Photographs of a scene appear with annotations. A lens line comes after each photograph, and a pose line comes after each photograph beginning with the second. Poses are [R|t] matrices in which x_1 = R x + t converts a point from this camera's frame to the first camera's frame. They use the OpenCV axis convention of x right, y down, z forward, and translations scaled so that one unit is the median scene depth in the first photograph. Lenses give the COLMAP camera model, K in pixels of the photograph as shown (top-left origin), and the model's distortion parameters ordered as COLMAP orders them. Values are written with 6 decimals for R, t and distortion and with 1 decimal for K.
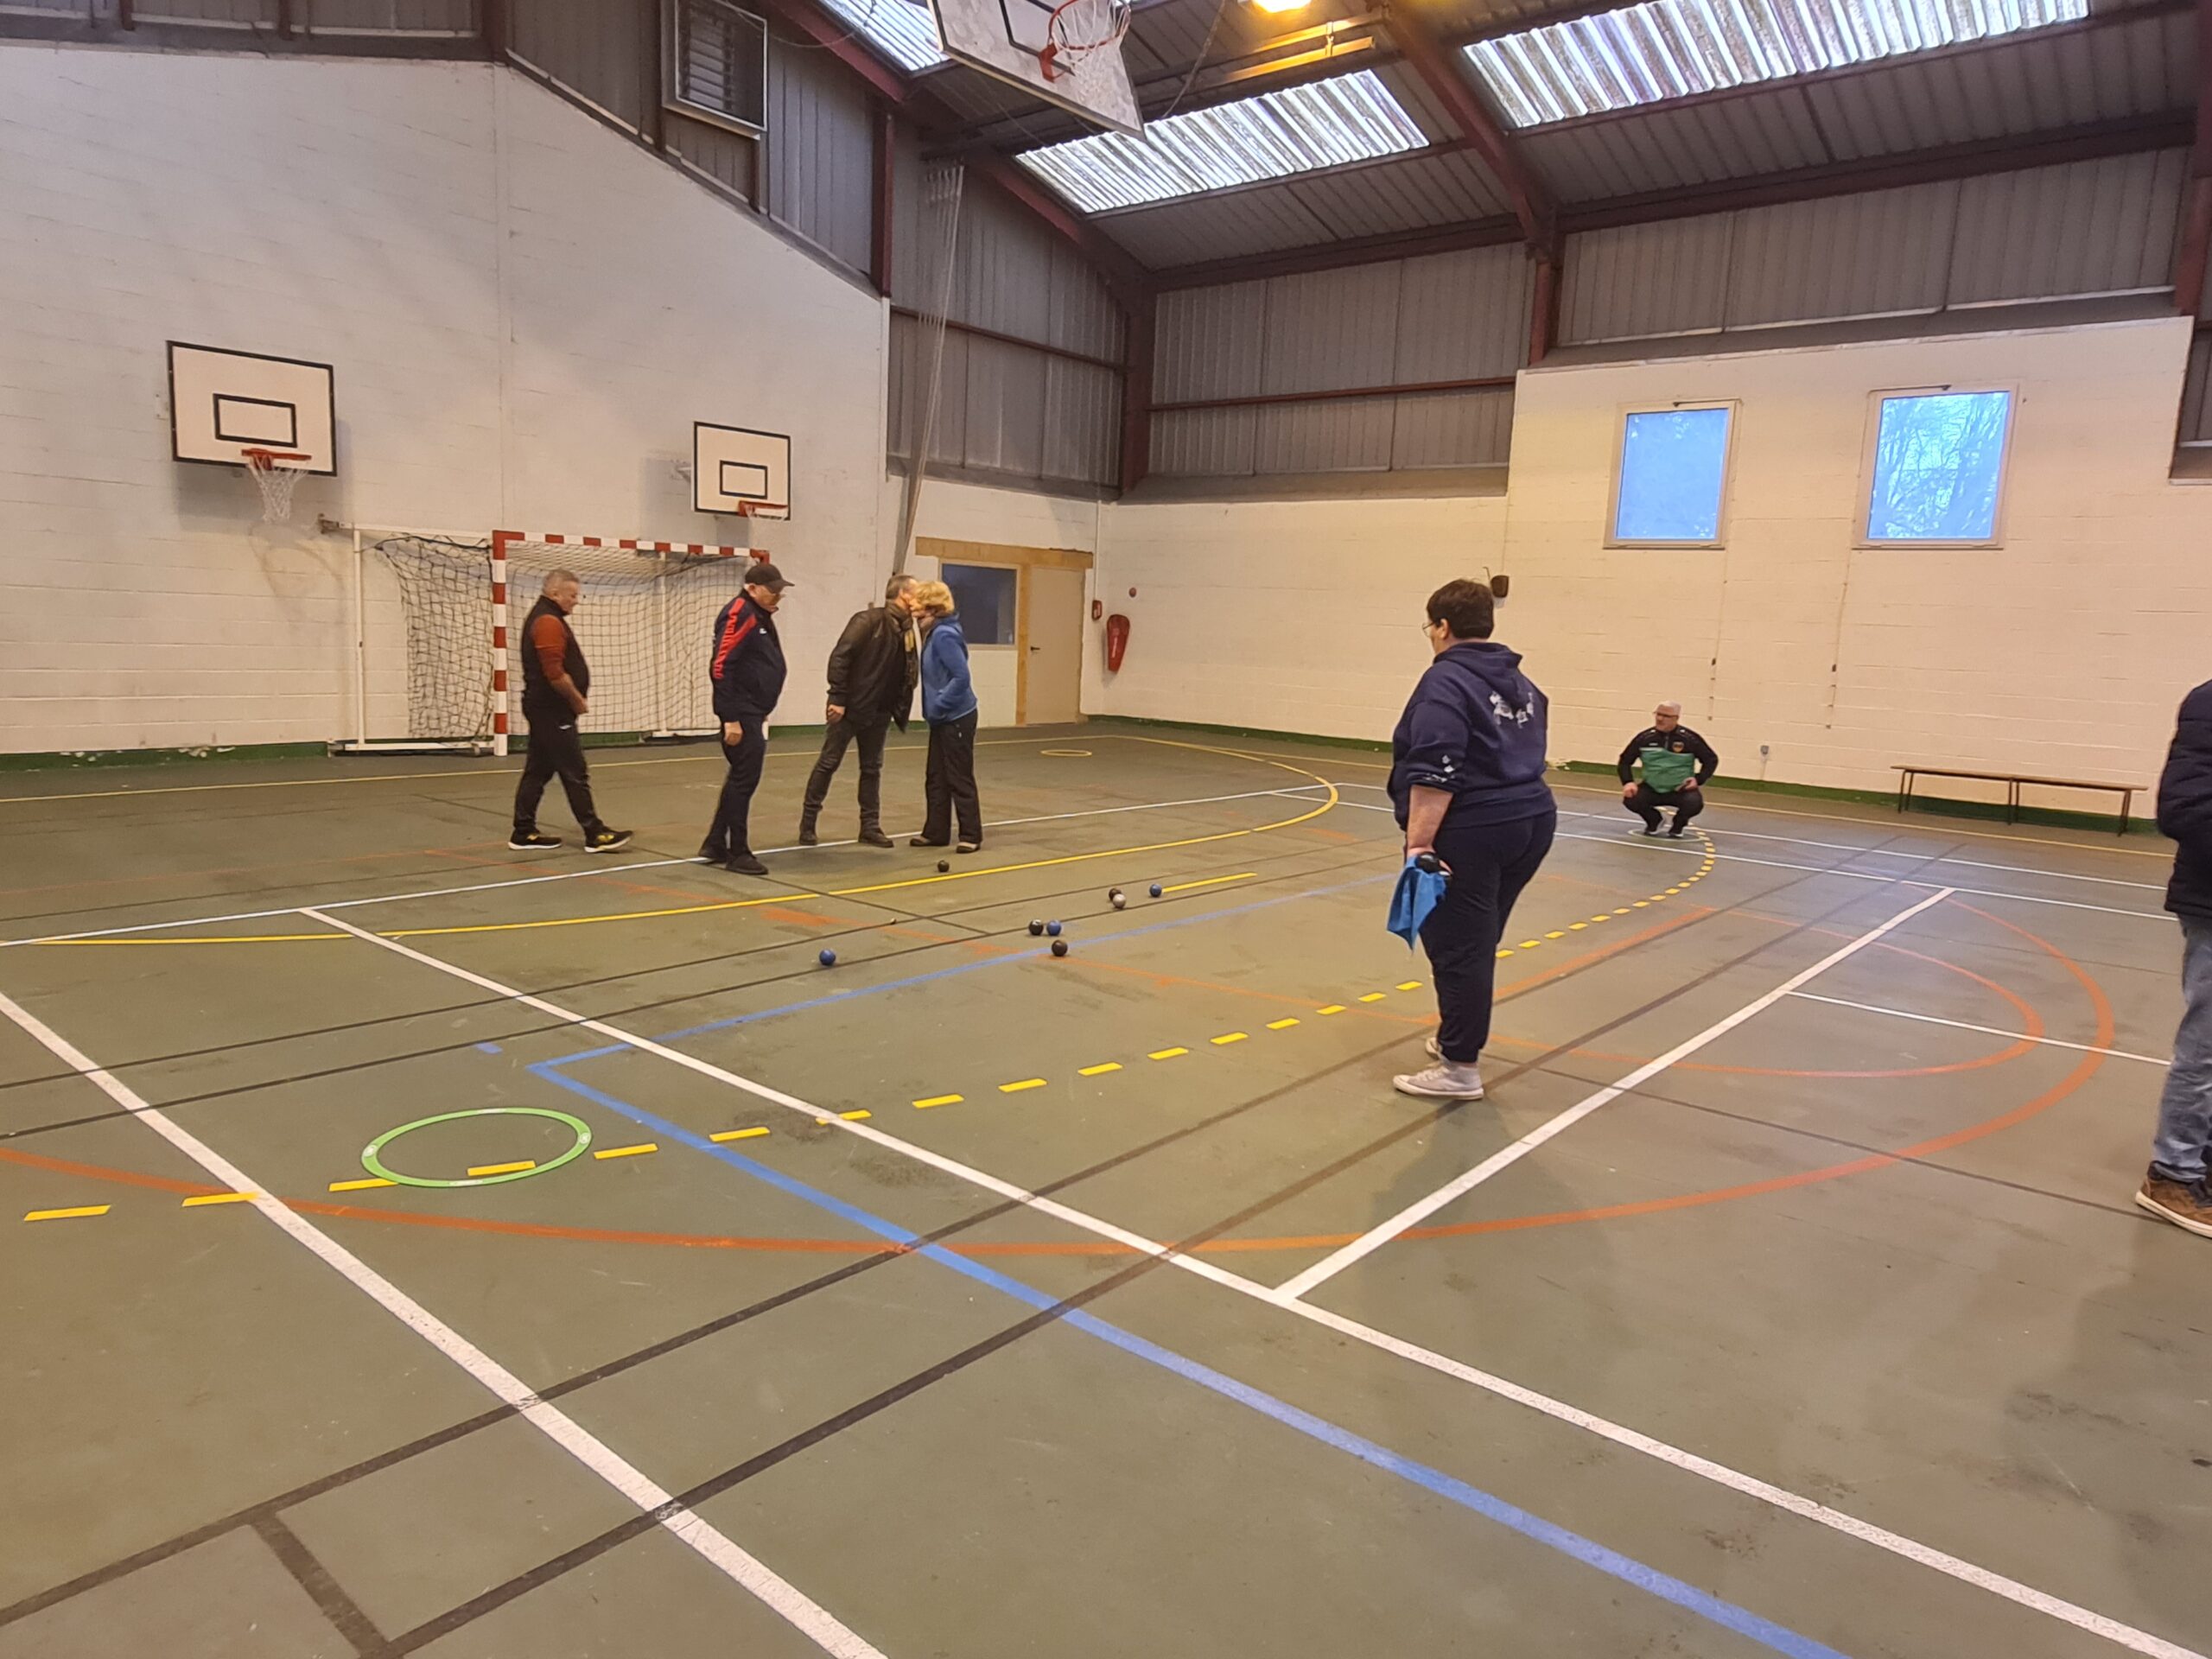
lens RADIAL K [[1411.0, 0, 1104.3], [0, 1411.0, 832.0], [0, 0, 1]] dist [0.003246, -0.003840]
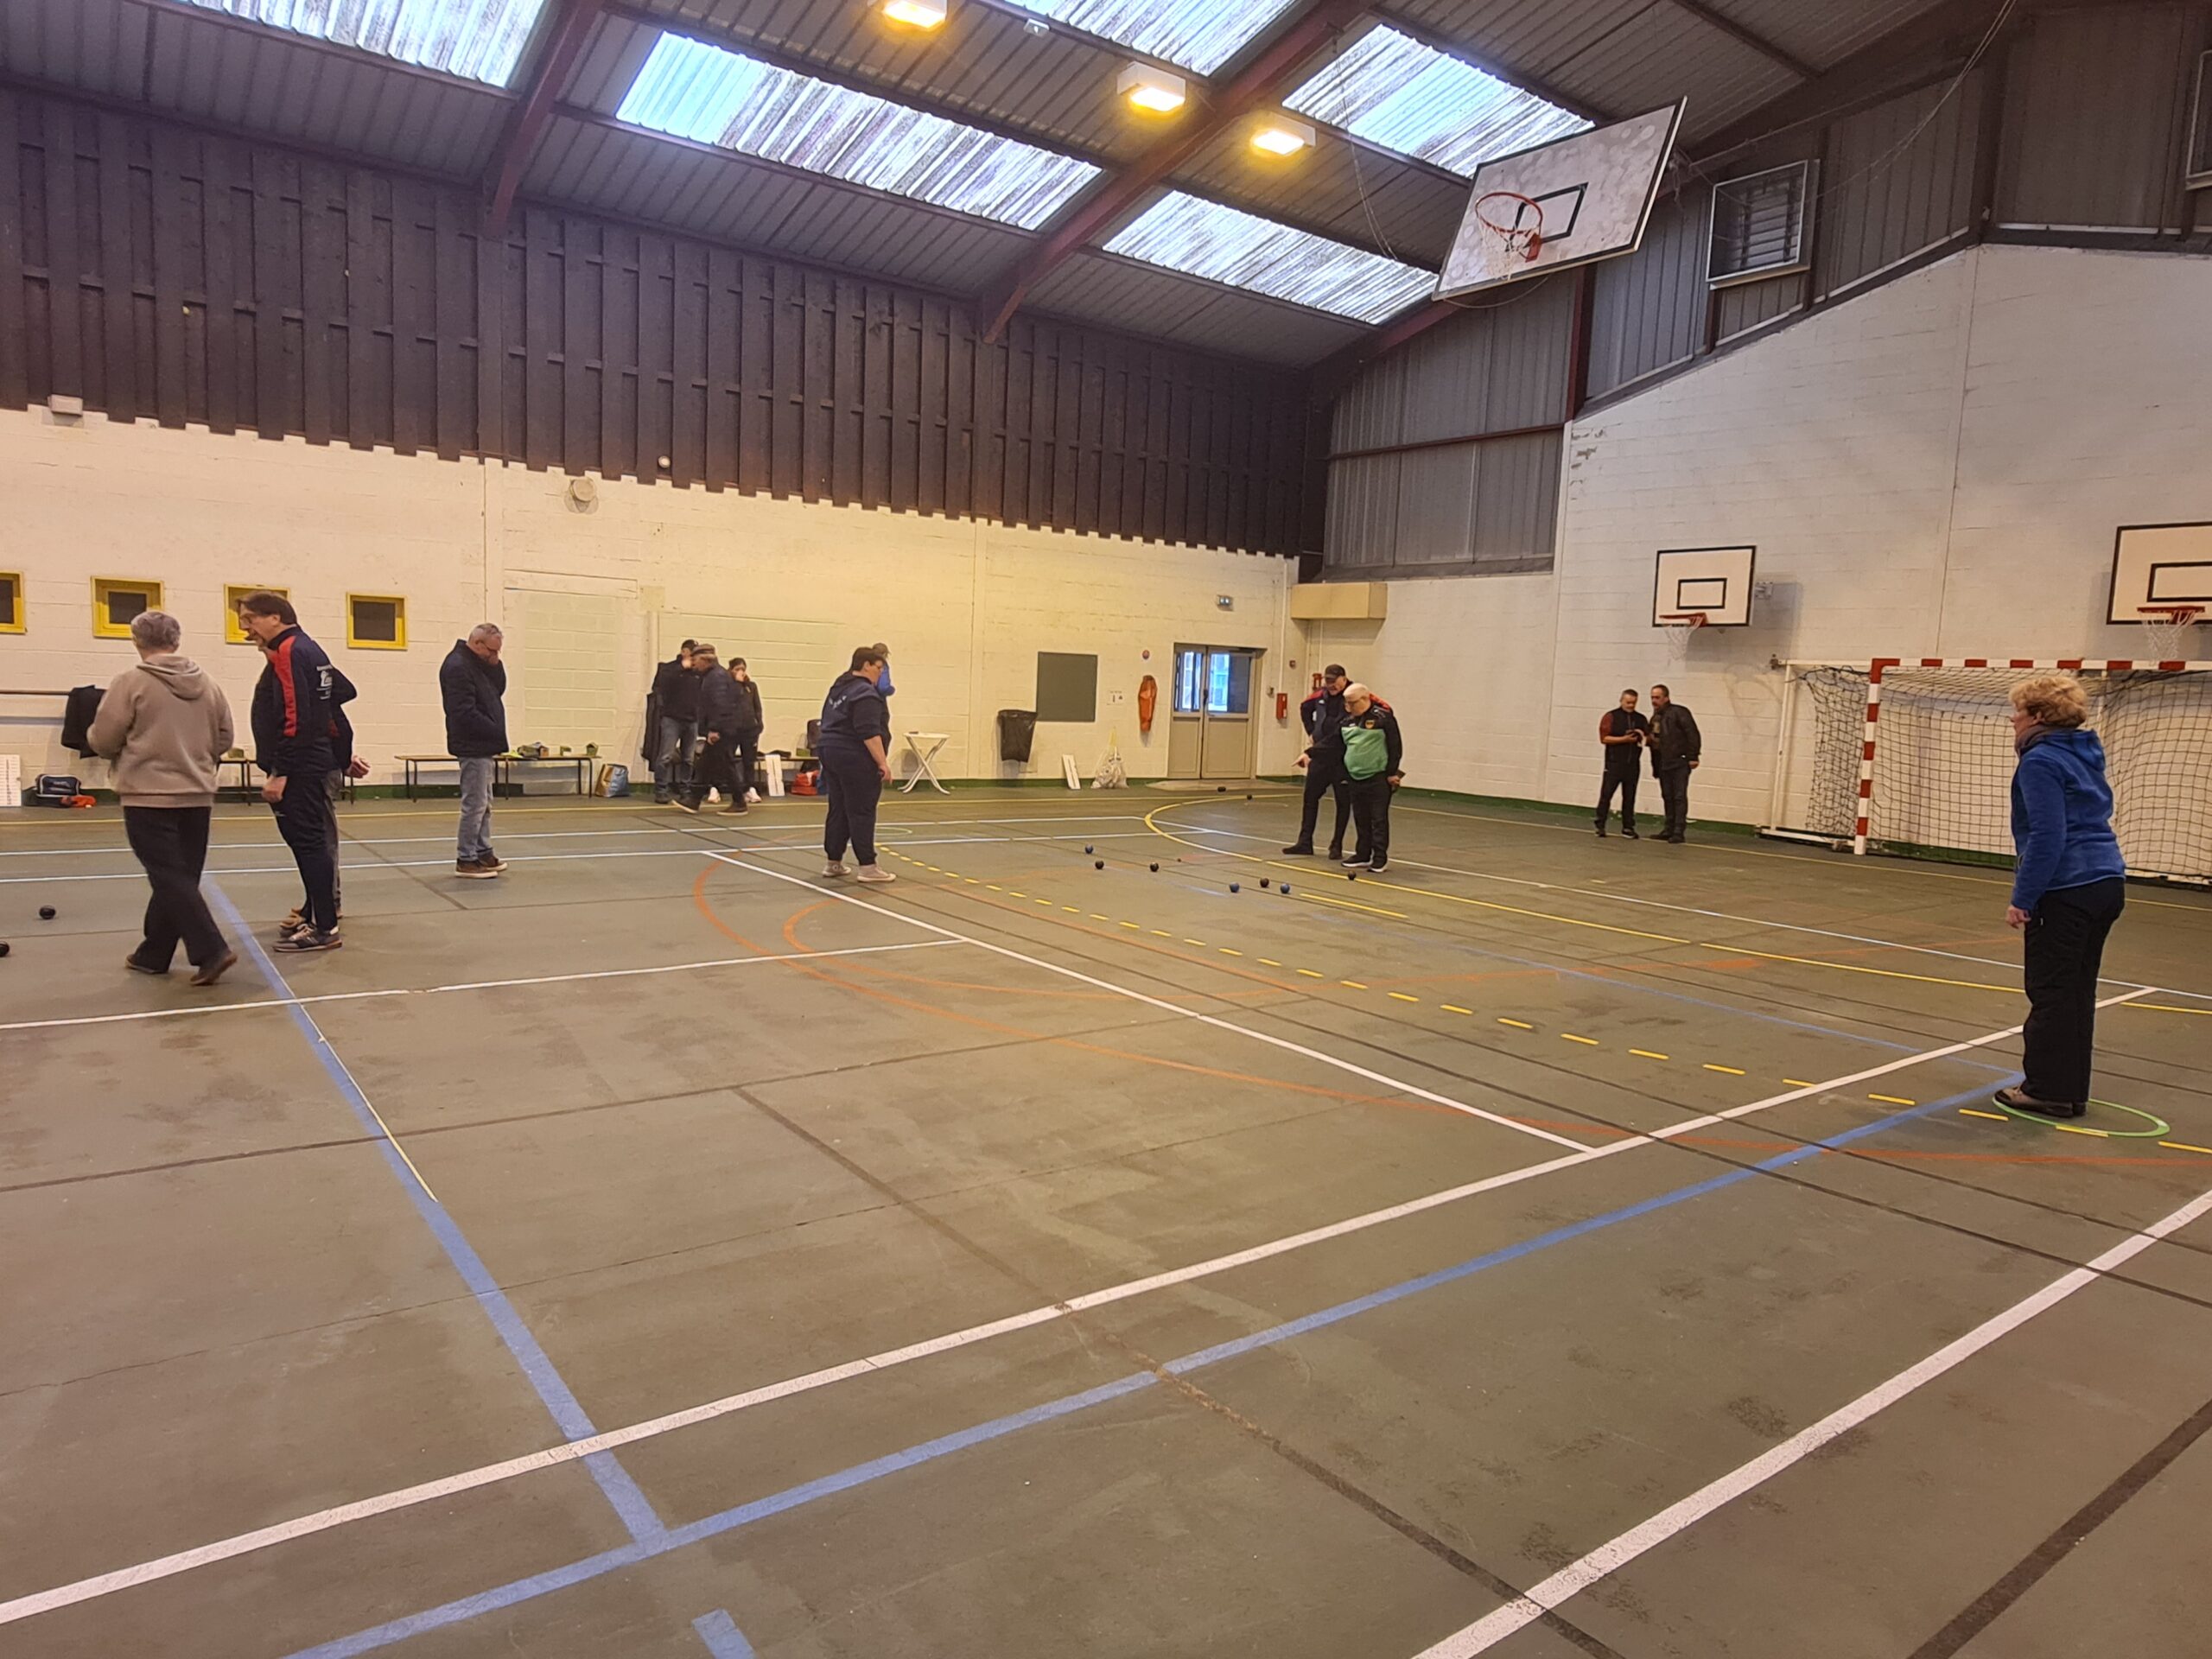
lens RADIAL K [[1411.0, 0, 1097.1], [0, 1411.0, 828.3], [0, 0, 1]] dist [0.003246, -0.003840]
pose [[-0.231066, 0.052452, -0.971523, 0.738279], [-0.197164, 0.975303, 0.099550, -0.060368], [0.952751, 0.214552, -0.215018, 0.593173]]
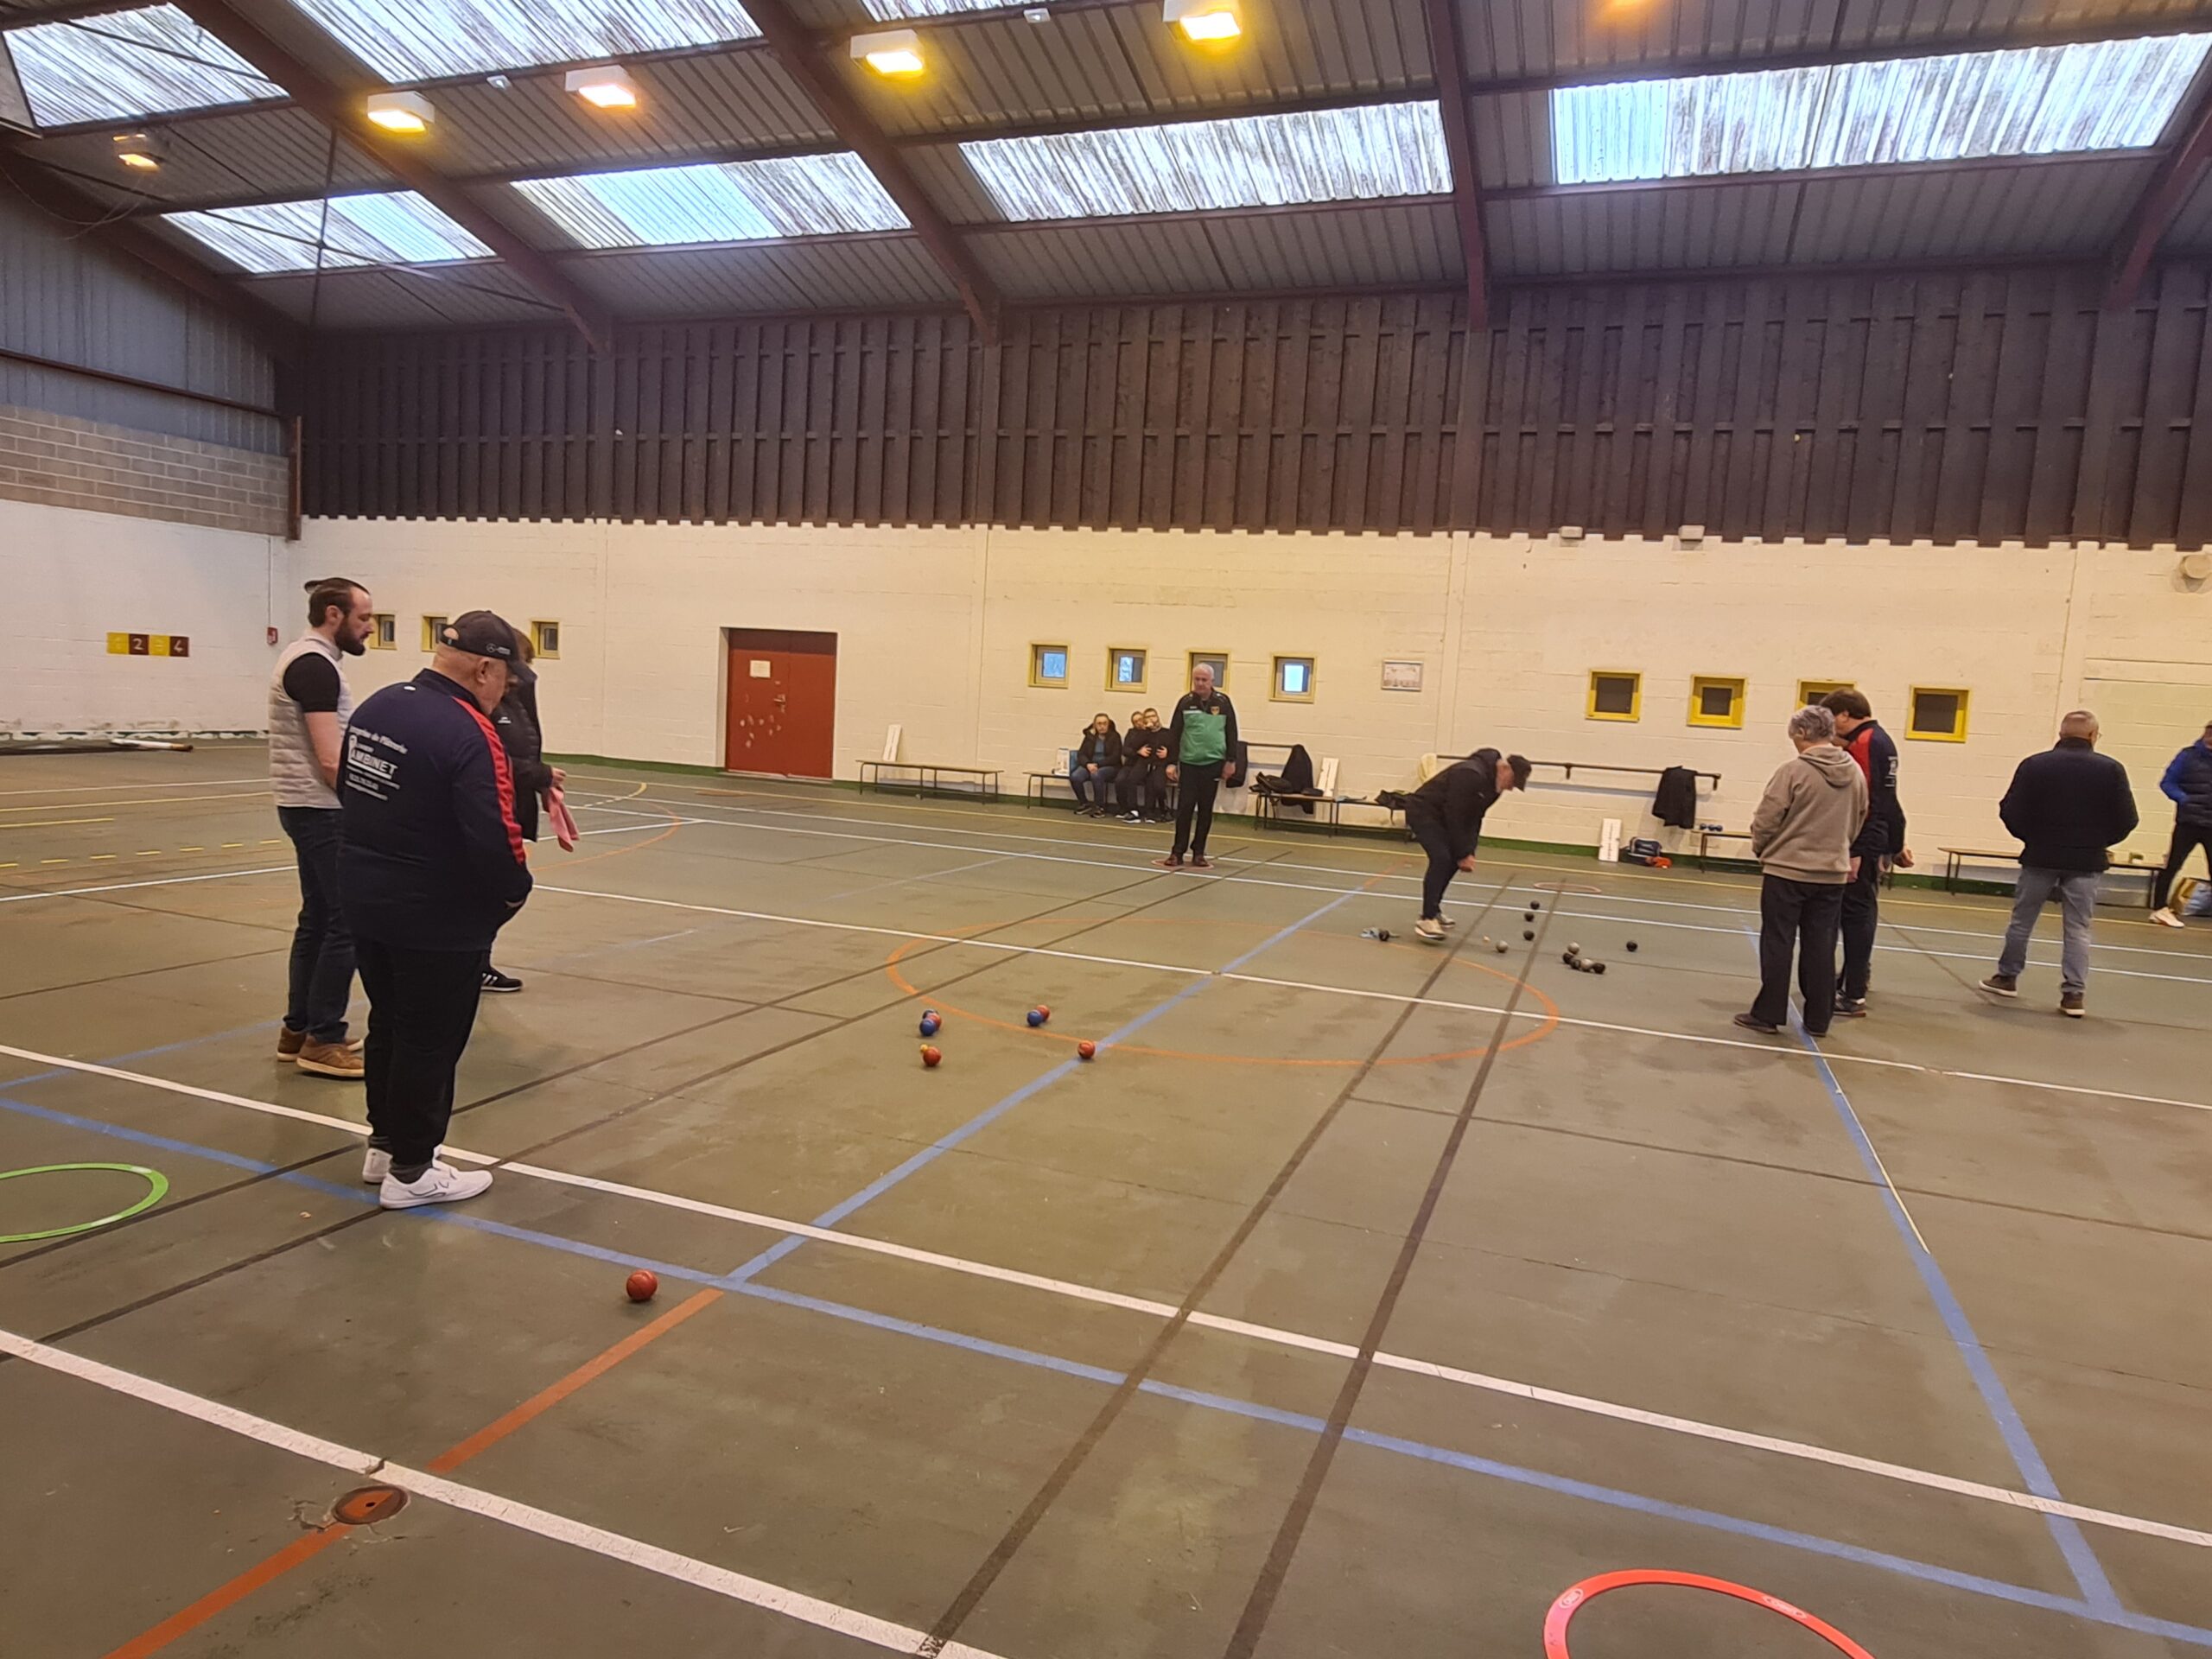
lens RADIAL K [[1411.0, 0, 1105.4], [0, 1411.0, 826.2], [0, 0, 1]] dist [0.003246, -0.003840]
pose [[-0.938946, -0.065180, -0.337834, 0.997277], [-0.147286, 0.963522, 0.223457, -0.084165], [0.310946, 0.259572, -0.914295, 0.803028]]
